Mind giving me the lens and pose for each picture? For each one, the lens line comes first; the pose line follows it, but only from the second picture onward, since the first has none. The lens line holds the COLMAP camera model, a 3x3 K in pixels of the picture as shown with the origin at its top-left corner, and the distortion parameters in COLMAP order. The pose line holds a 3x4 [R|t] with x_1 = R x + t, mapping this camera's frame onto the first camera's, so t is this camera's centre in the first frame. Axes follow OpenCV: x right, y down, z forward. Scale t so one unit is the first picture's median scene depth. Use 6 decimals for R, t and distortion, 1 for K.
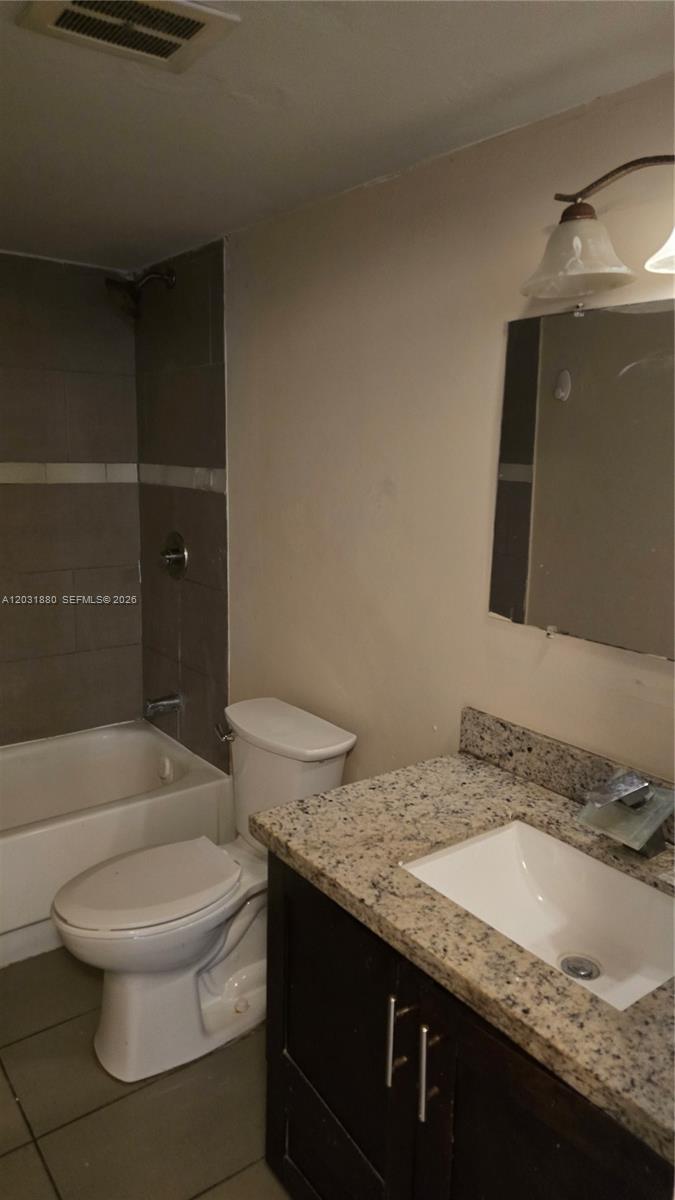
lens RADIAL K [[788.0, 0, 337.5], [0, 788.0, 600.0], [0, 0, 1]] dist [0.003855, -0.001623]
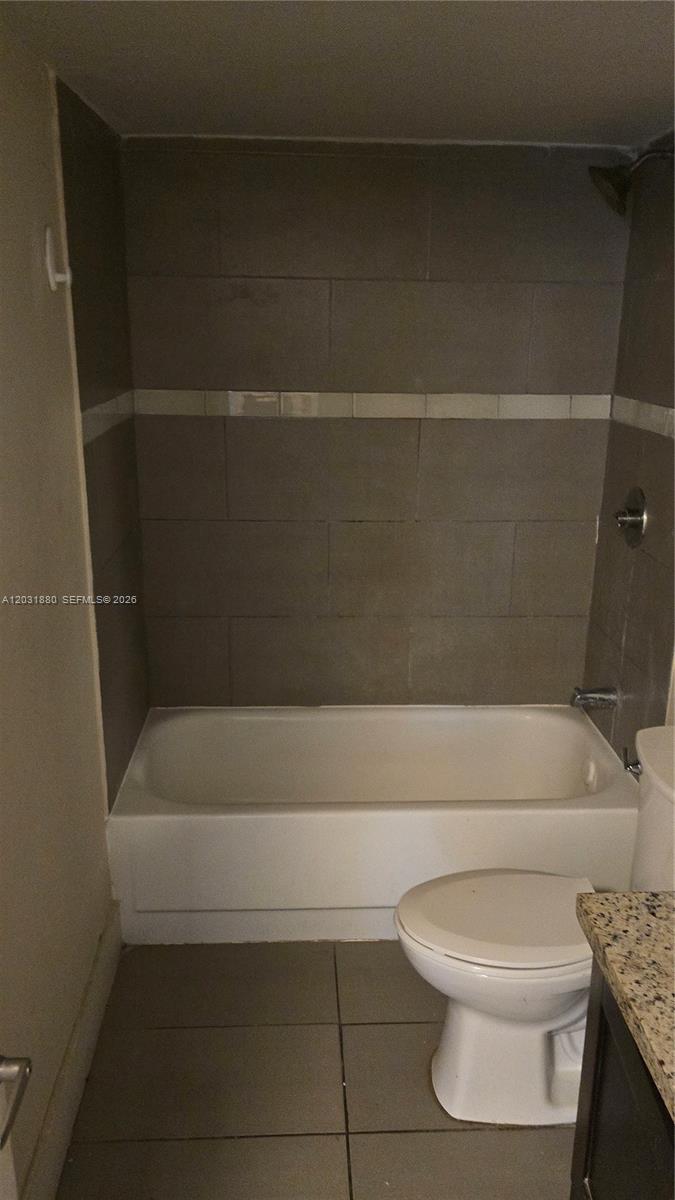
lens RADIAL K [[946.5, 0, 337.5], [0, 946.5, 600.0], [0, 0, 1]] dist [-0.010650, -0.010104]
pose [[0.818017, 0.144729, -0.556689, 0.094454], [-0.094541, 0.988495, 0.118069, -0.059722], [0.567372, -0.043953, 0.822288, 0.043133]]
